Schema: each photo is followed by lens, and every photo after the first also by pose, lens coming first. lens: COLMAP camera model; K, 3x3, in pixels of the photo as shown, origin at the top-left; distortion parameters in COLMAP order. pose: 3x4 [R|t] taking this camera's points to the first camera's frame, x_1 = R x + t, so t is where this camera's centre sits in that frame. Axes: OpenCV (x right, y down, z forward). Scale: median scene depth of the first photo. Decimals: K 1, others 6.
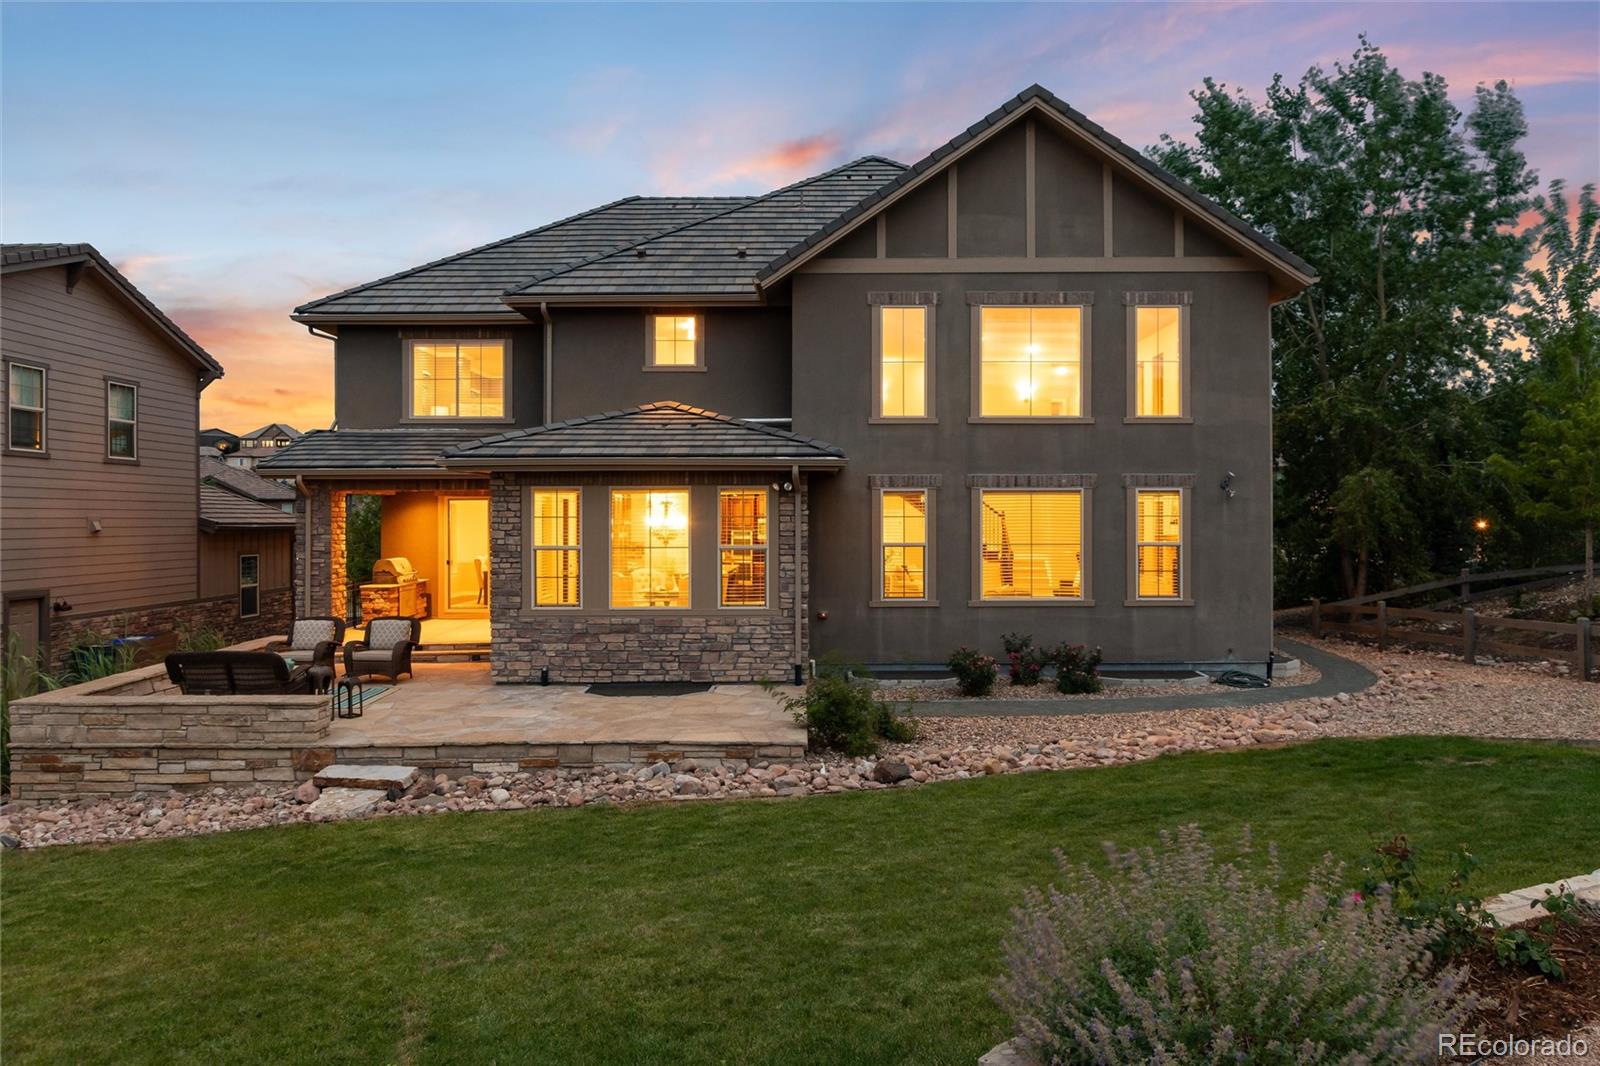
lens RADIAL K [[1148.6, 0, 805.5], [0, 1148.6, 526.8], [0, 0, 1]] dist [0.002336, 0.000102]
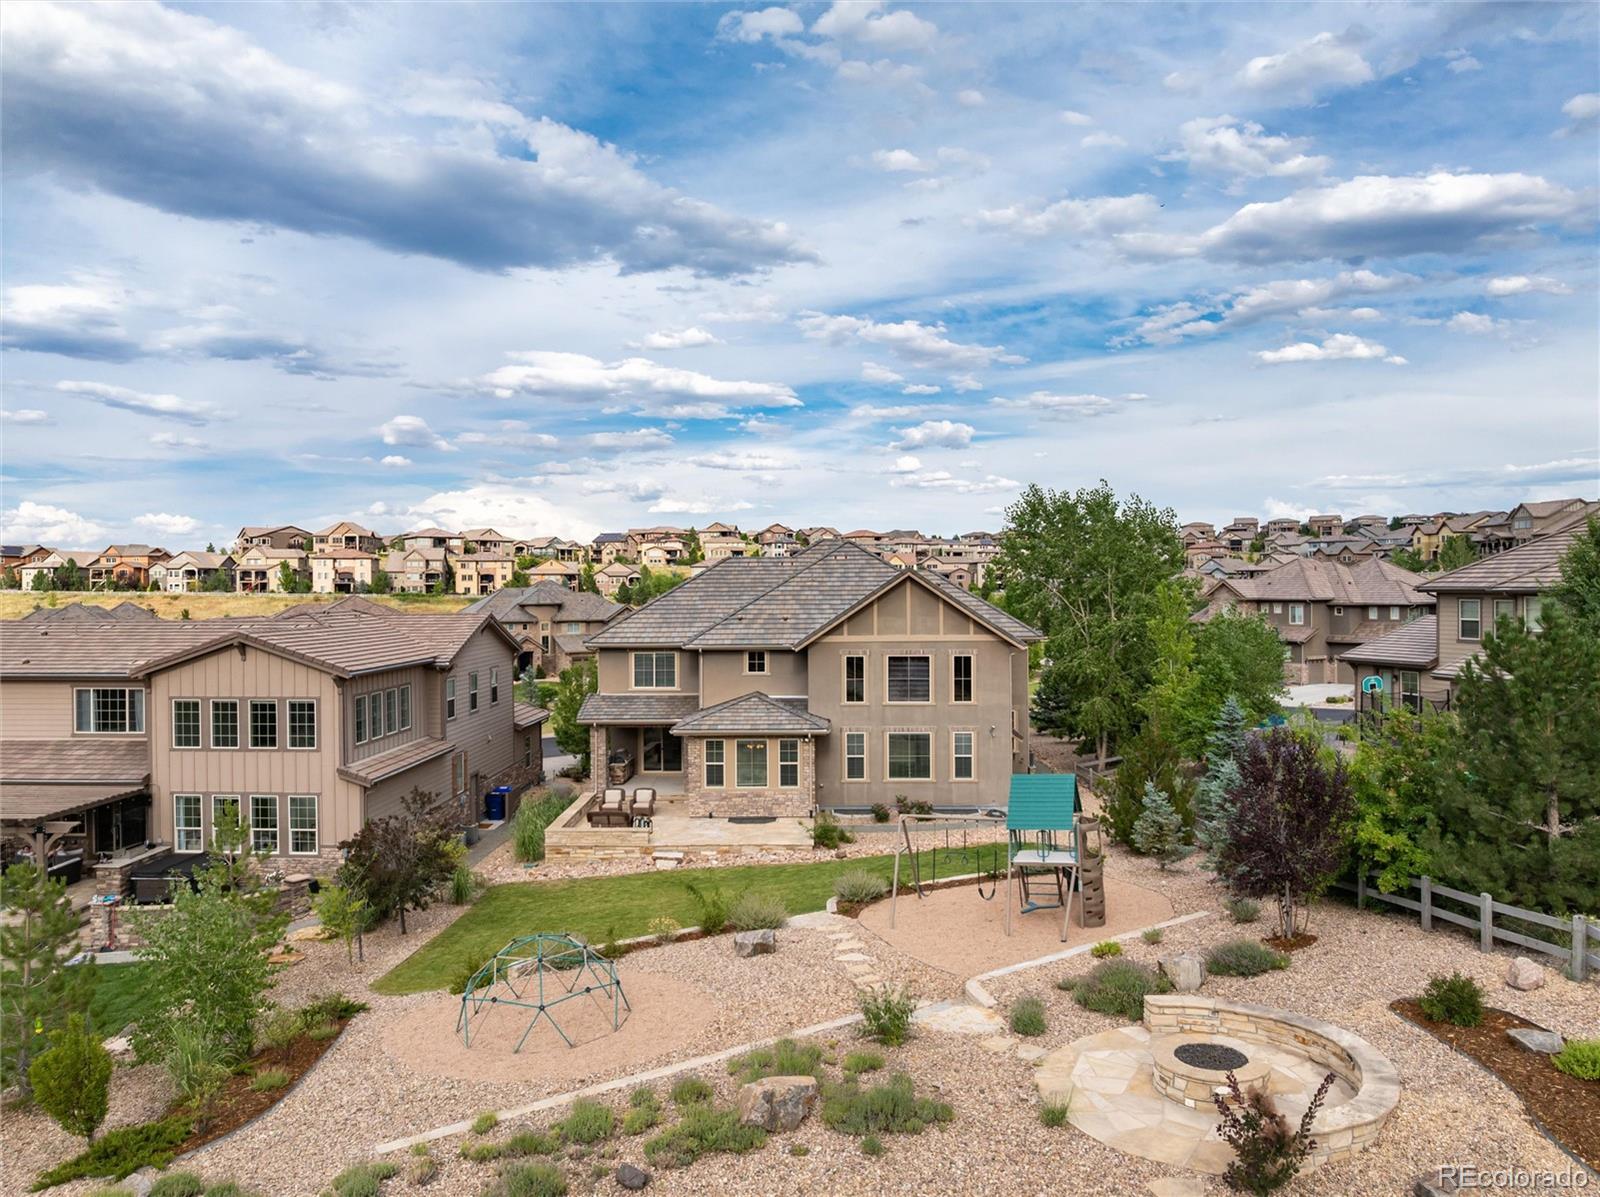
lens RADIAL K [[1125.2, 0, 808.3], [0, 1125.2, 601.4], [0, 0, 1]] dist [-0.035314, 0.000071]
pose [[0.999923, -0.003204, -0.012024, 0.017073], [0.003274, 0.999978, 0.005793, -0.324146], [0.012005, -0.005832, 0.999911, -1.345335]]
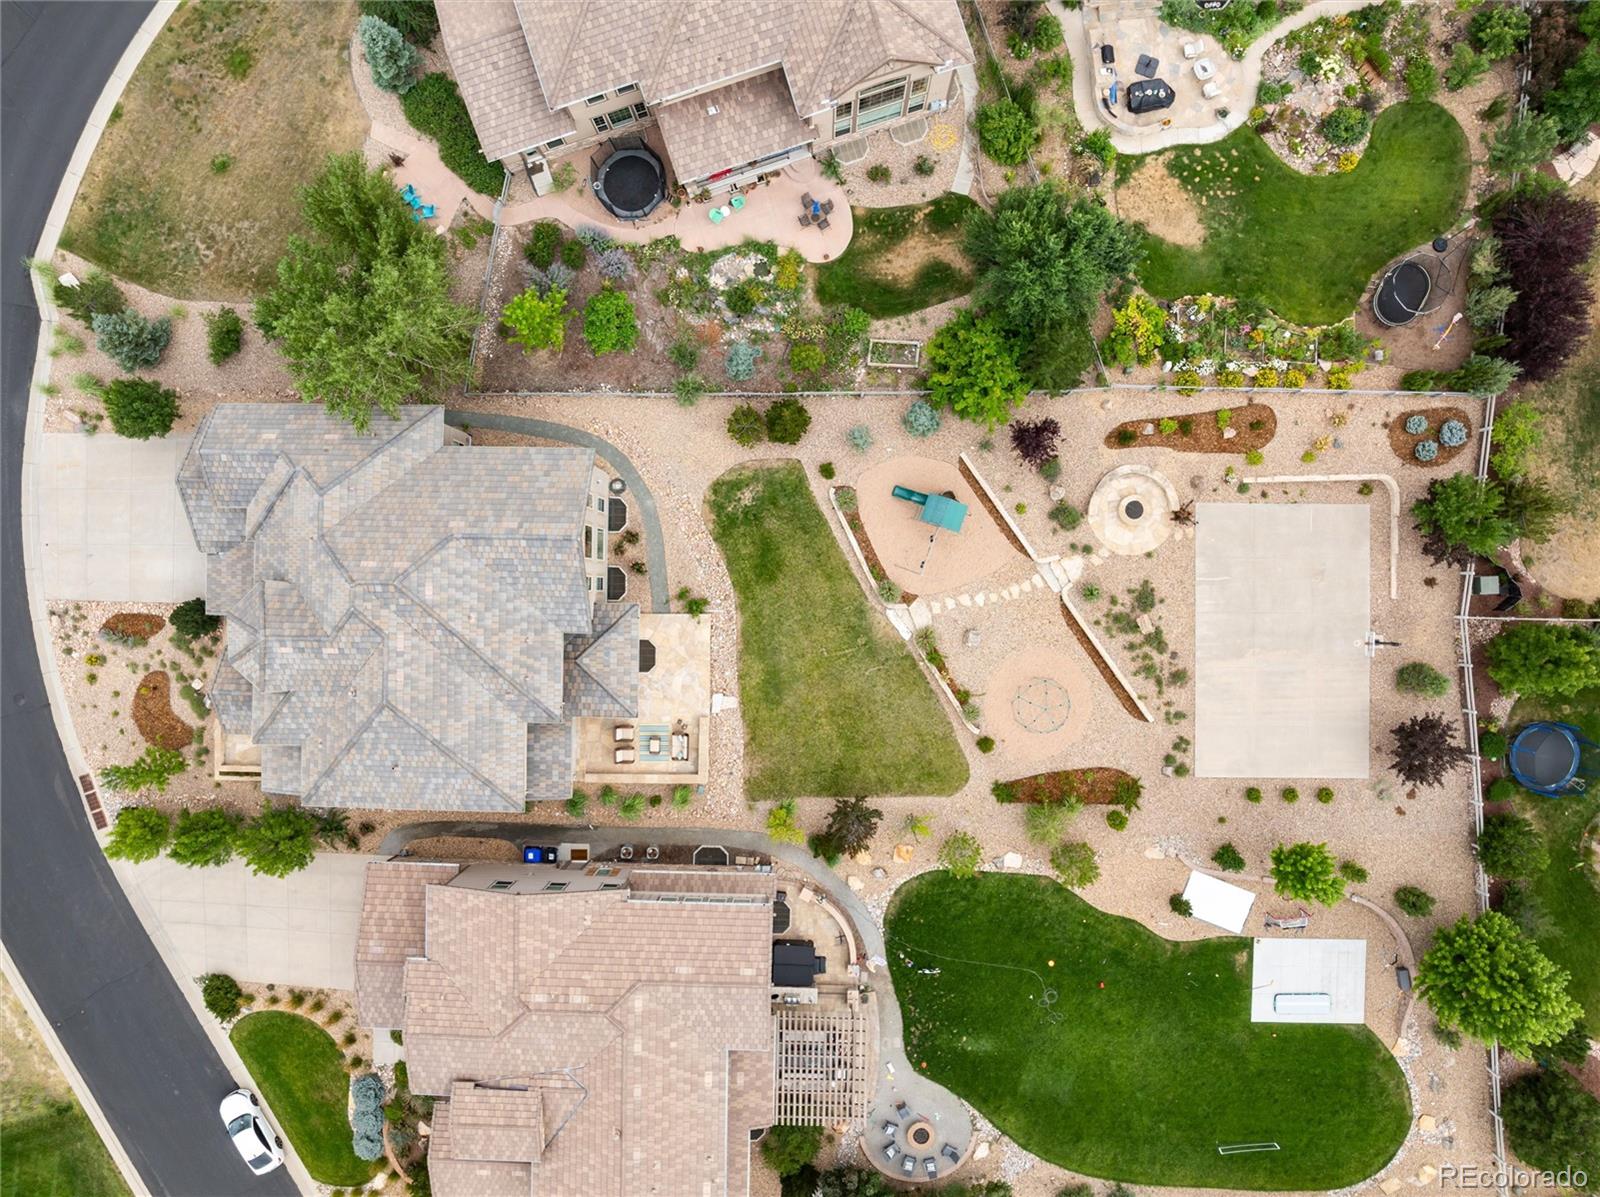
lens RADIAL K [[1125.2, 0, 808.3], [0, 1125.2, 601.4], [0, 0, 1]] dist [-0.035314, 0.000071]
pose [[0.010369, -0.999945, 0.001735, 0.032450], [0.026039, 0.002004, 0.999659, -3.190154], [-0.999607, -0.010320, 0.026058, 0.336623]]
